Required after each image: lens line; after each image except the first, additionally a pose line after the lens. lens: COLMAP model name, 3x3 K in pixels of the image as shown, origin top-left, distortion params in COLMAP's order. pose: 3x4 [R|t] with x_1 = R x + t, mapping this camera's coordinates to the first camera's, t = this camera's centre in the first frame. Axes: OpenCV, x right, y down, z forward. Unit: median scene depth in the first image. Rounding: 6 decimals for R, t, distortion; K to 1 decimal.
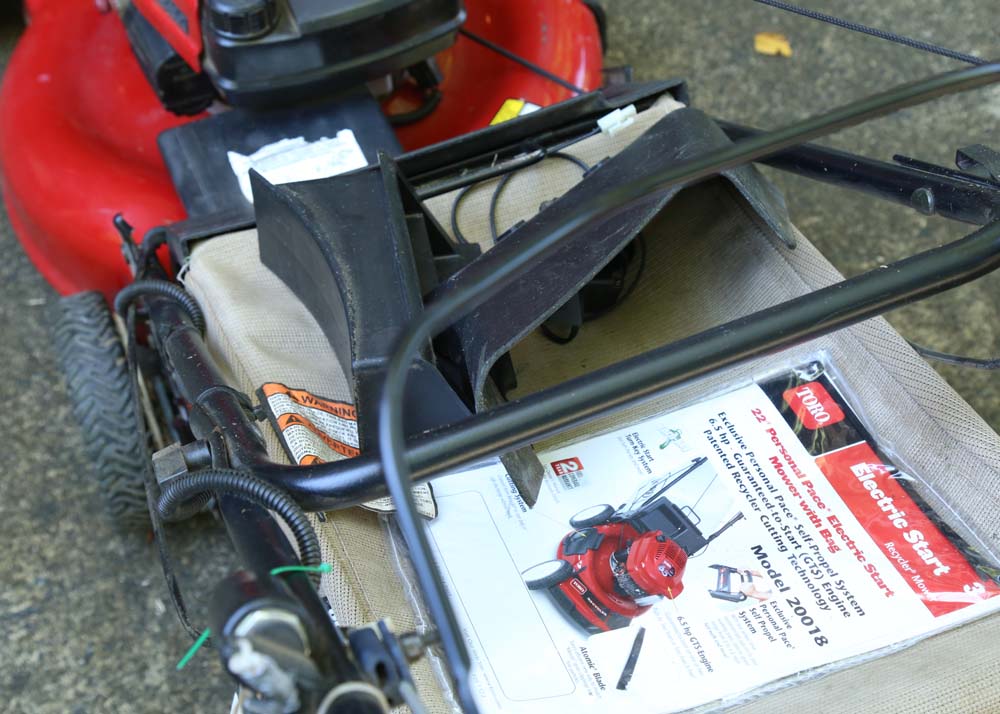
lens RADIAL K [[1644.6, 0, 497.8], [0, 1644.6, 352.9], [0, 0, 1]] dist [0.149062, 0.000000]
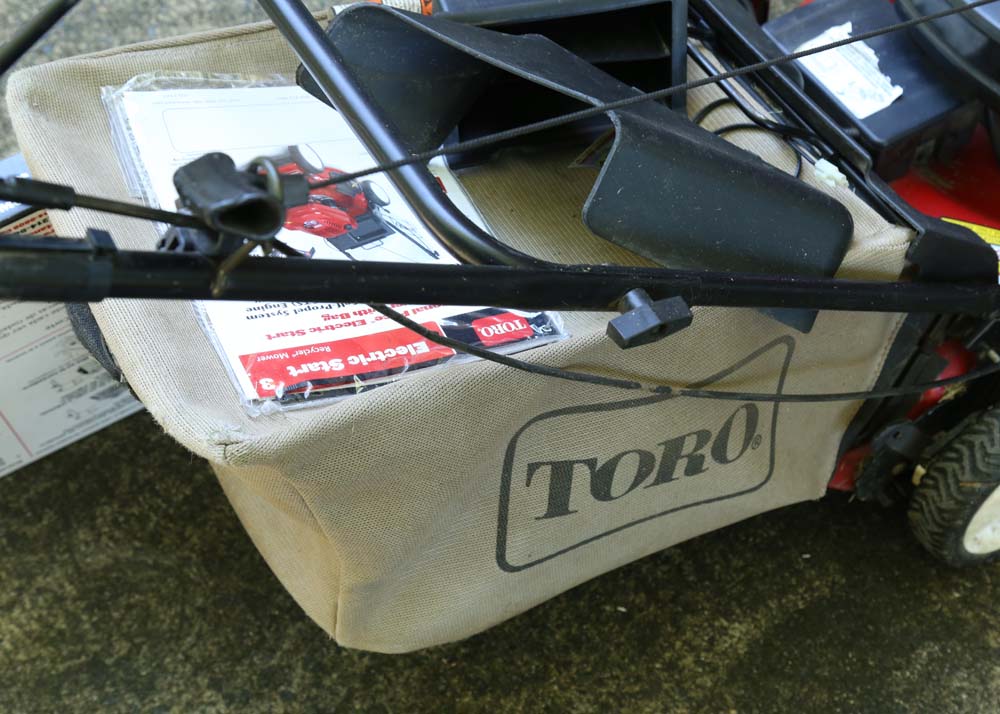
lens RADIAL K [[1462.7, 0, 500.0], [0, 1462.7, 361.6], [0, 0, 1]] dist [0.123709, 0.000000]
pose [[0.114117, 0.813337, -0.570491, 0.835770], [-0.759747, 0.441452, 0.477394, -0.464573], [0.640126, 0.378950, 0.668308, 0.370139]]
